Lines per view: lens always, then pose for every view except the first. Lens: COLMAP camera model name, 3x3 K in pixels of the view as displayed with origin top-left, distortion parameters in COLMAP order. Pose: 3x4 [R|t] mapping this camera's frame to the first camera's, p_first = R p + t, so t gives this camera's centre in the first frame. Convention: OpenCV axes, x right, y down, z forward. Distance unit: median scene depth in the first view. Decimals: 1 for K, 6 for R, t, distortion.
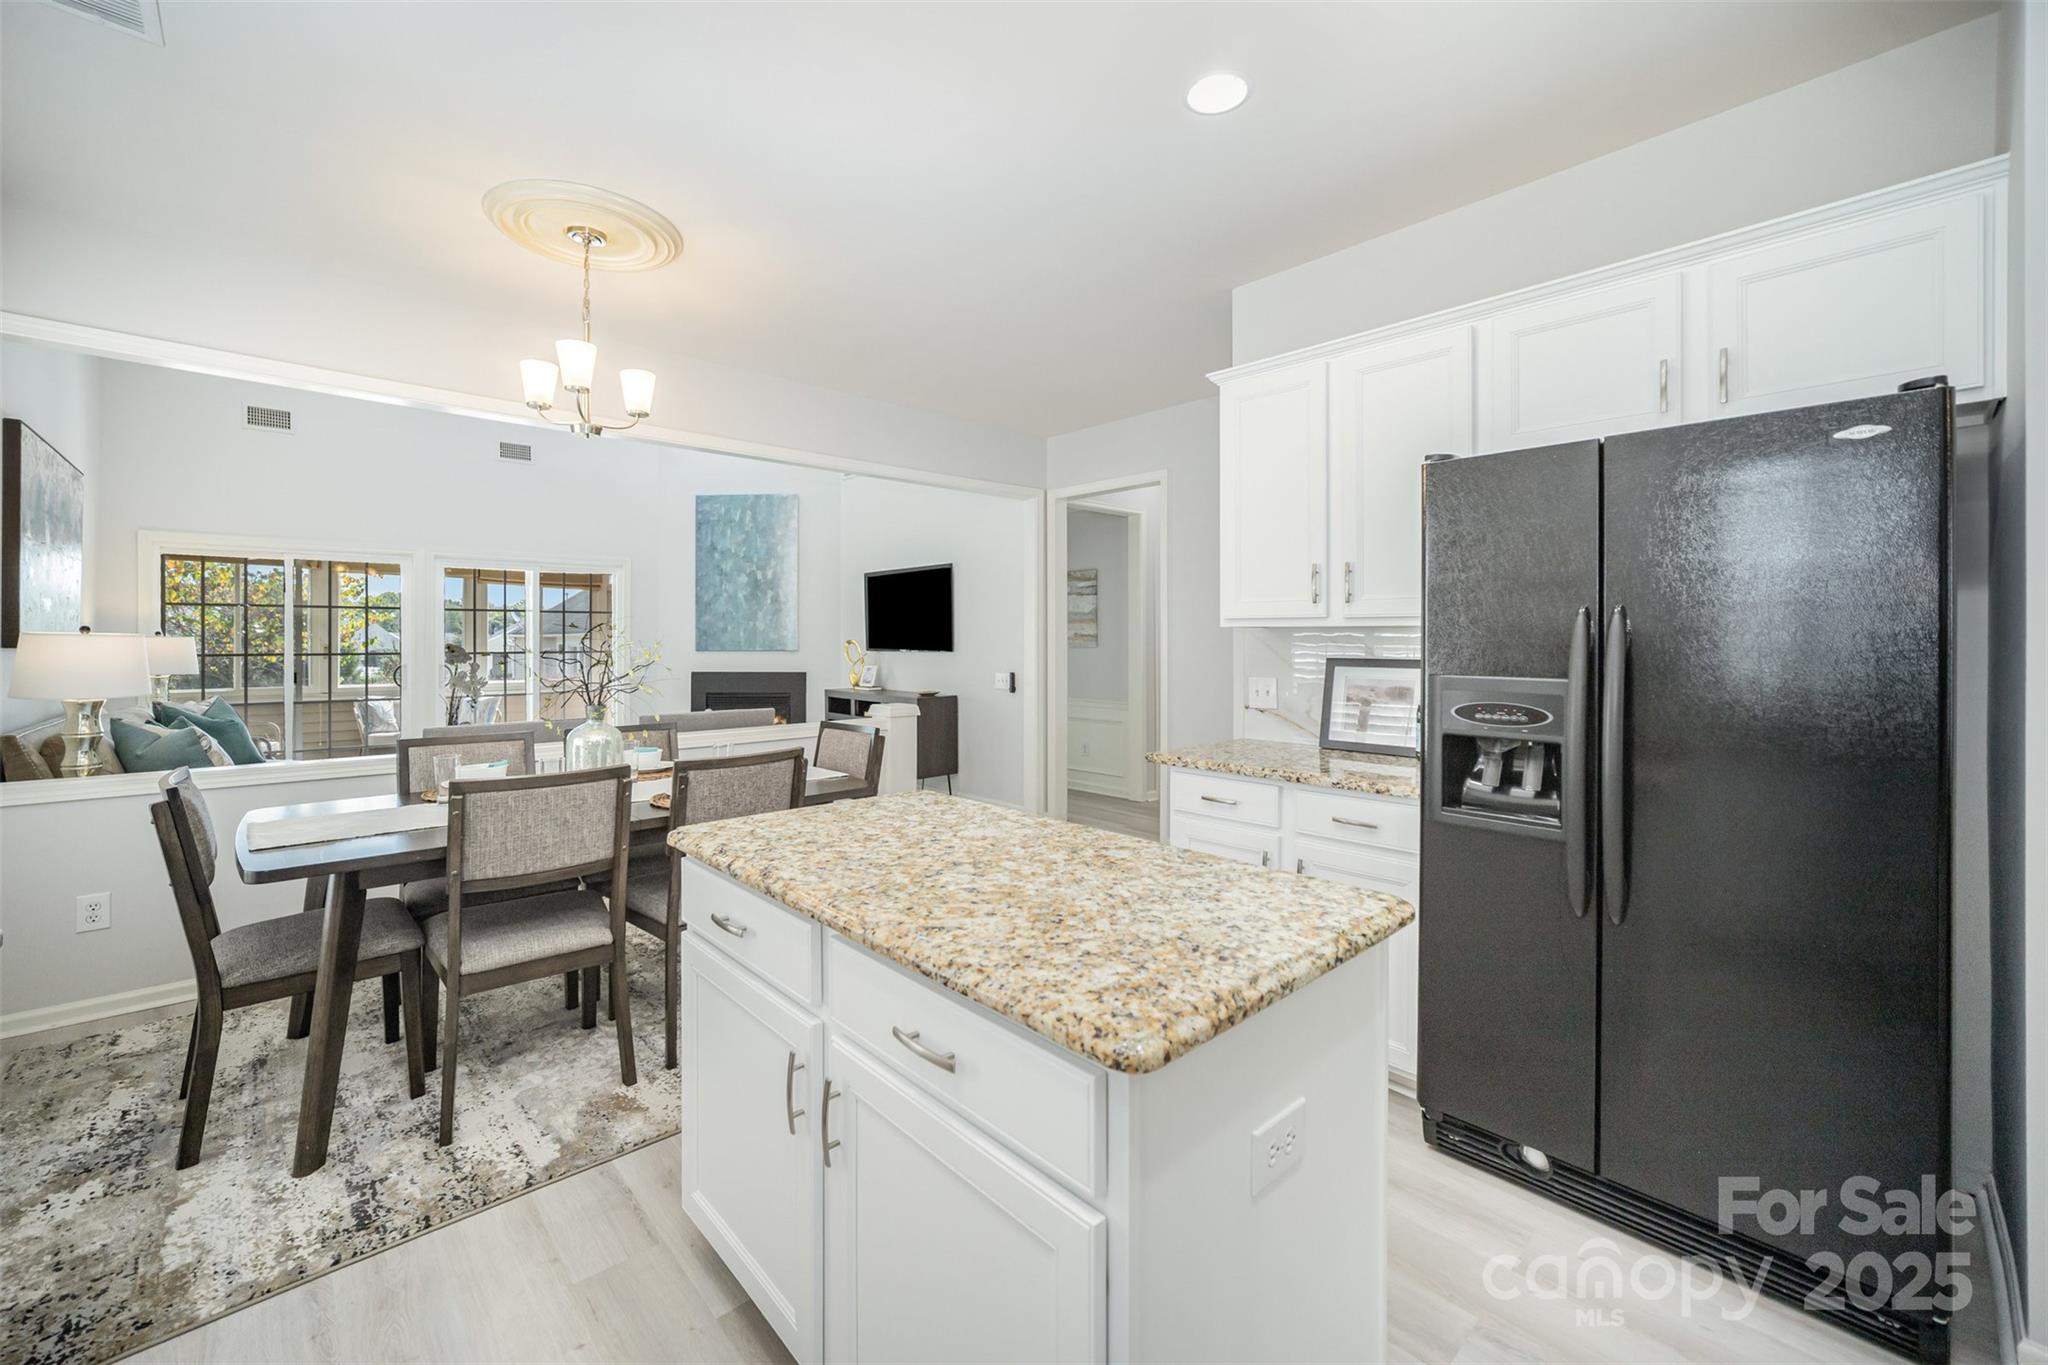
lens RADIAL K [[827.7, 0, 1008.0], [0, 827.7, 627.6], [0, 0, 1]] dist [-0.000257, 0.000235]
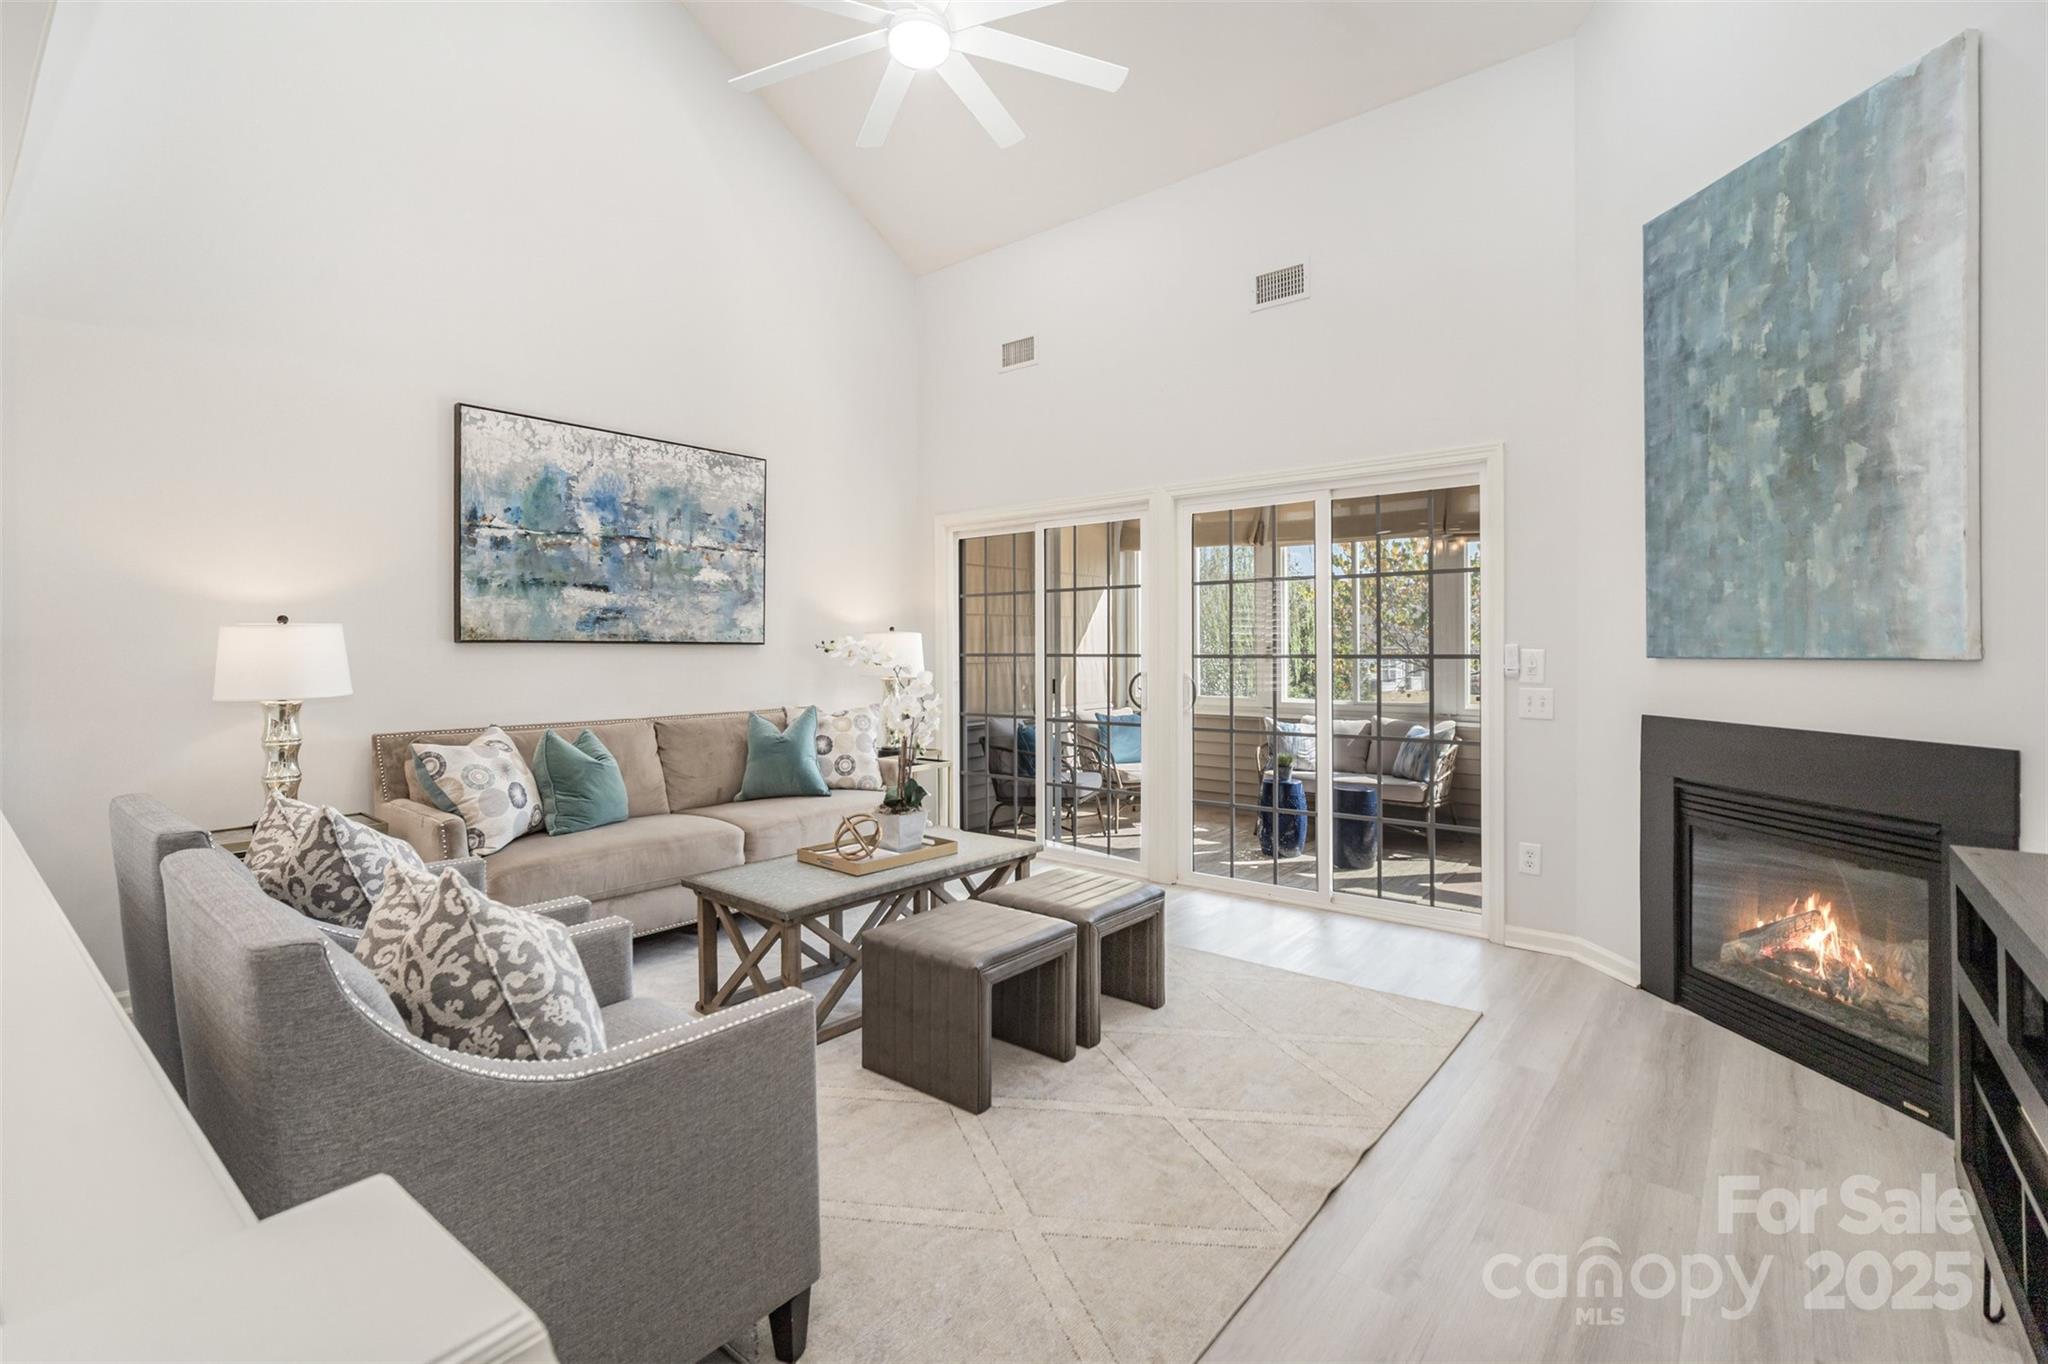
lens RADIAL K [[919.9, 0, 1019.5], [0, 919.9, 646.5], [0, 0, 1]] dist [-0.019538, 0.011060]
pose [[0.146918, -0.000037, -0.989149, -0.025068], [0.018237, 0.999830, 0.002671, 0.017374], [0.988980, -0.018432, 0.146894, 0.675461]]
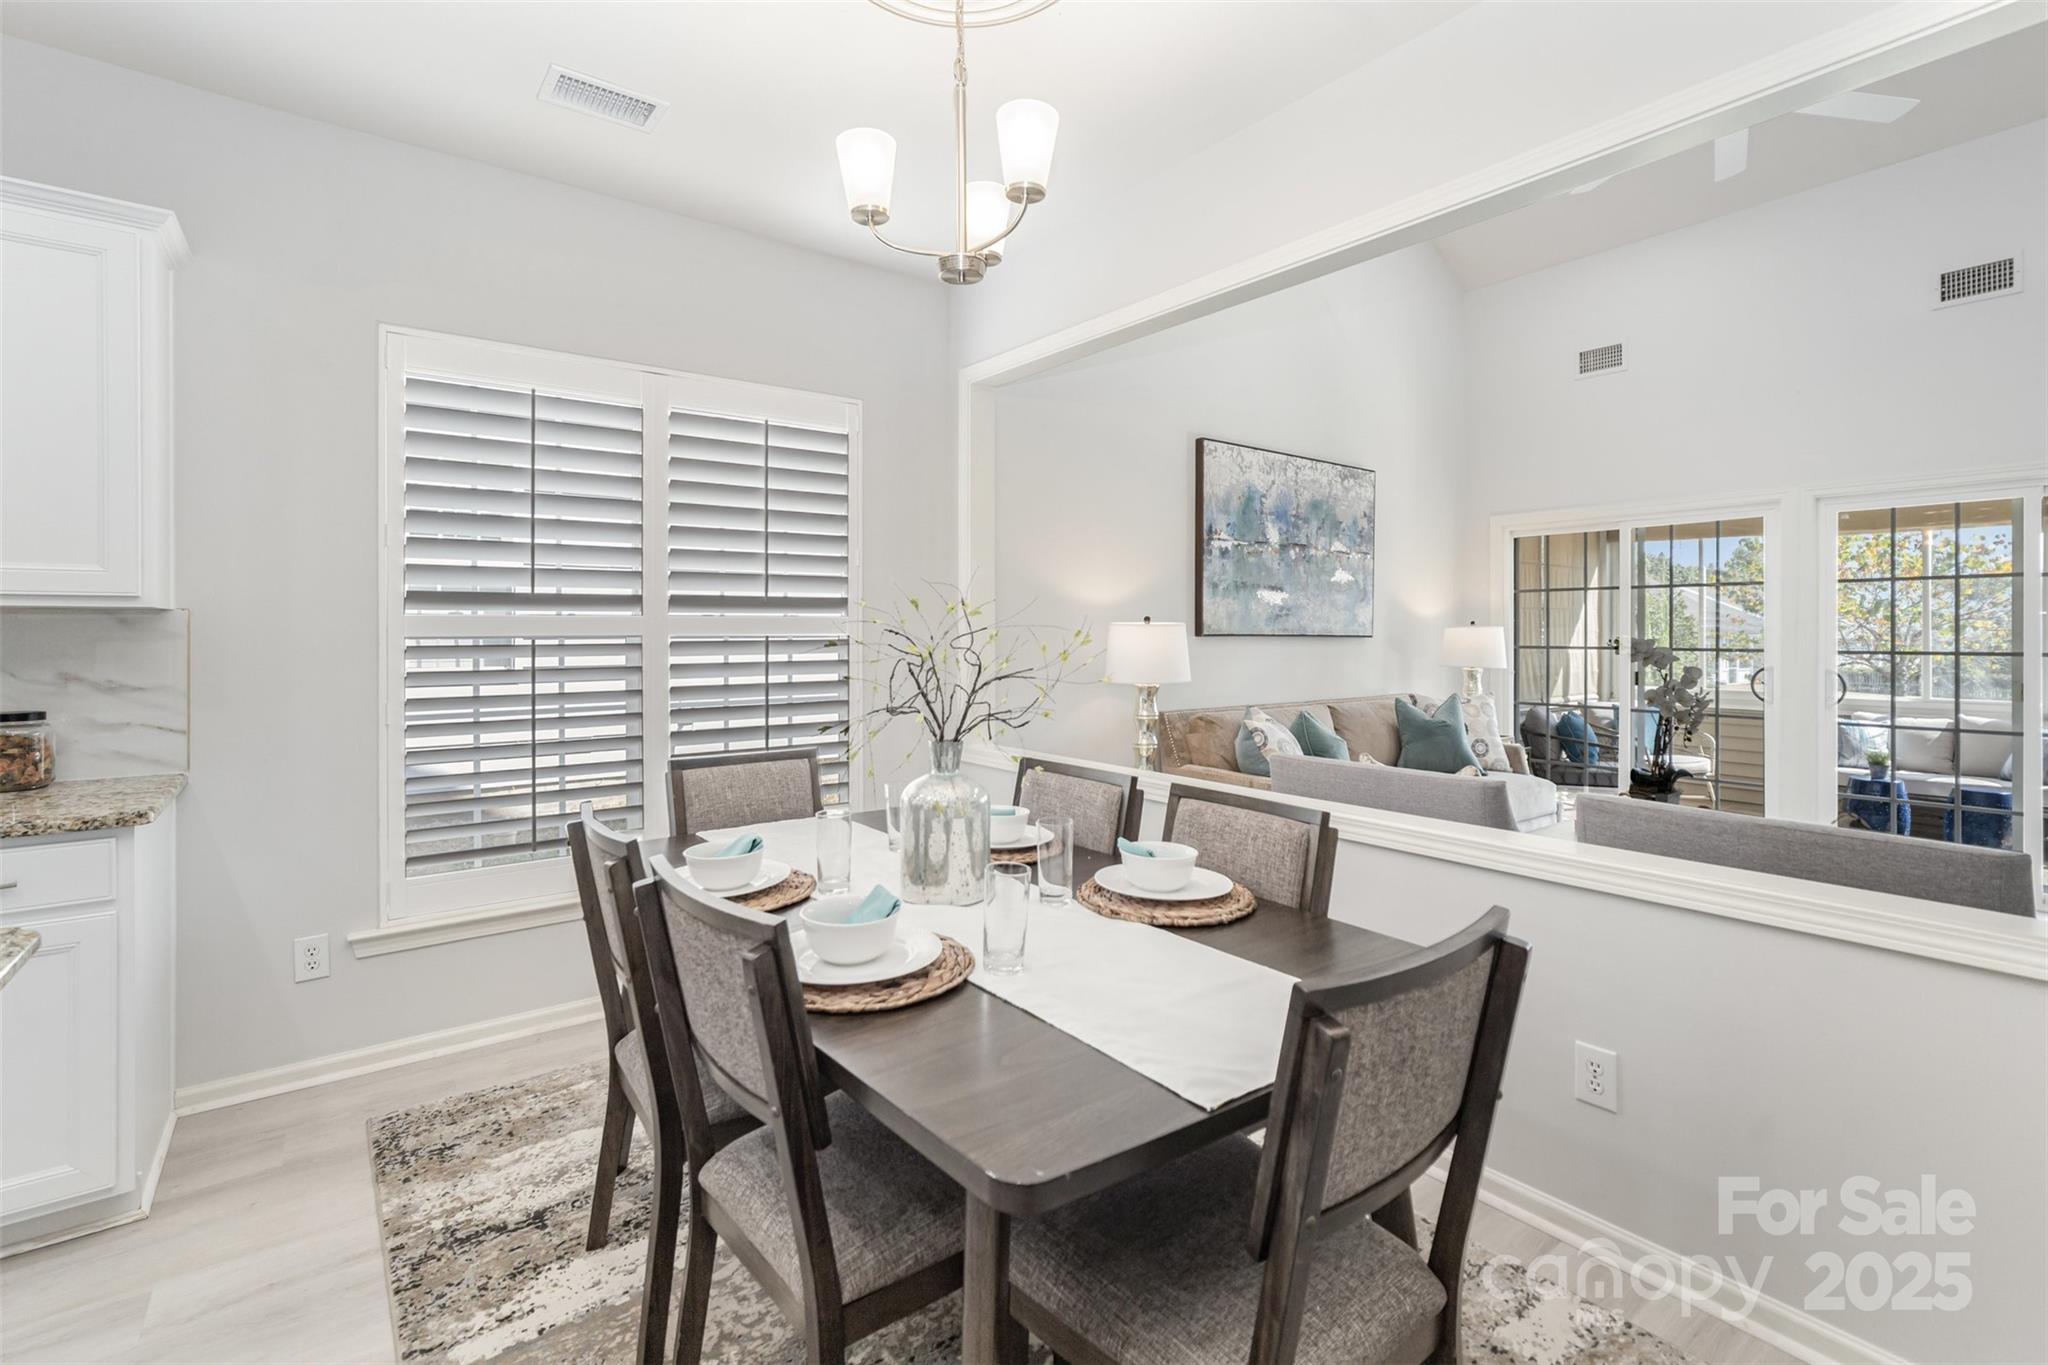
lens RADIAL K [[914.9, 0, 1025.6], [0, 914.9, 634.3], [0, 0, 1]] dist [-0.019848, 0.010266]
pose [[-0.086629, 0.006003, -0.996223, 0.043206], [0.012241, 0.999913, 0.004961, 0.005698], [0.996165, -0.011765, -0.086695, 0.393694]]
